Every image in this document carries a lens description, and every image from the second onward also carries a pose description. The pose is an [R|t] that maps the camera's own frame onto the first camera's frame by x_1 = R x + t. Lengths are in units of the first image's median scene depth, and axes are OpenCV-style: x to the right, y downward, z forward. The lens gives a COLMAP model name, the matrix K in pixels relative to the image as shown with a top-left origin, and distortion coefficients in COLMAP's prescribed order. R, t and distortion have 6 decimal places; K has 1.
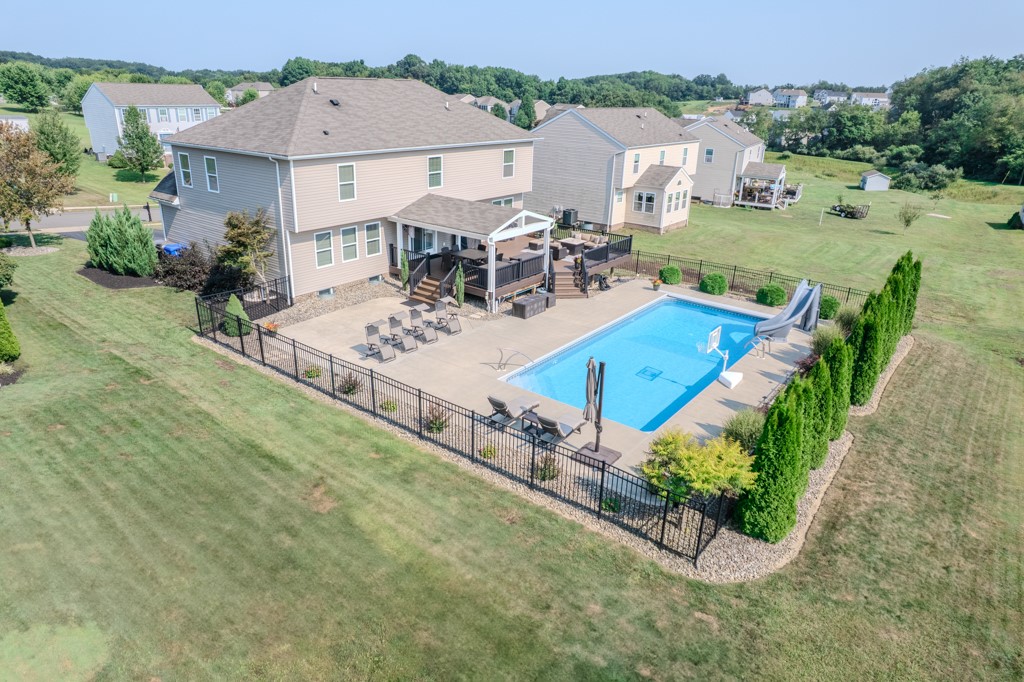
lens RADIAL K [[645.7, 0, 509.5], [0, 645.7, 340.3], [0, 0, 1]] dist [-0.031982, 0.027949]
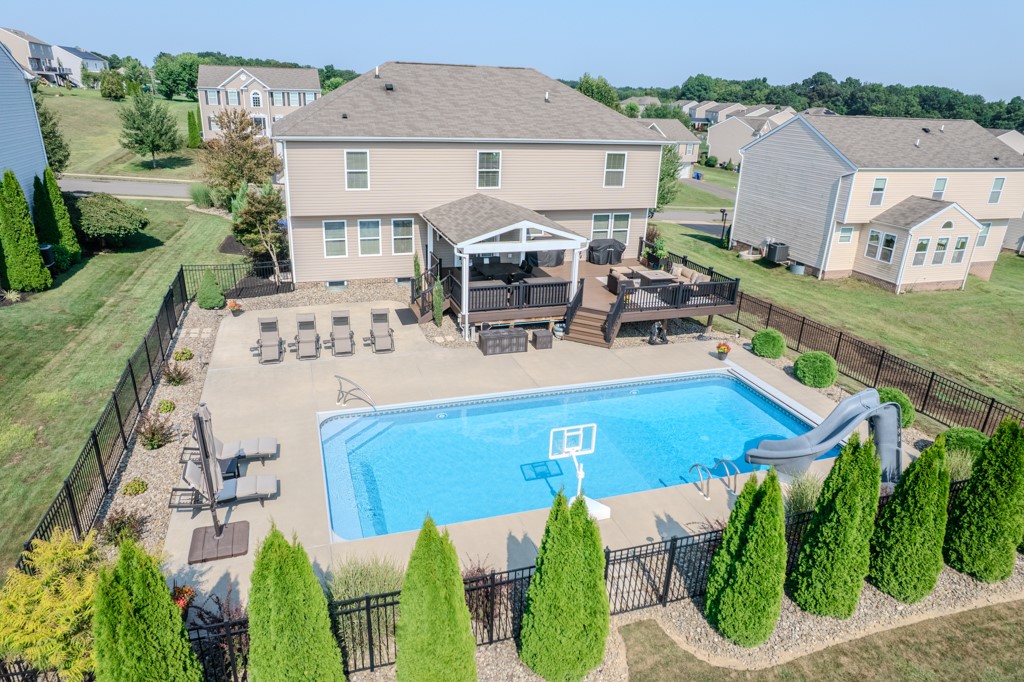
lens RADIAL K [[645.7, 0, 507.9], [0, 645.7, 345.3], [0, 0, 1]] dist [-0.031982, 0.027949]
pose [[0.836180, 0.204676, -0.508833, 0.361585], [-0.214316, 0.975930, 0.040373, -0.066477], [0.504848, 0.075292, 0.859918, 0.265602]]
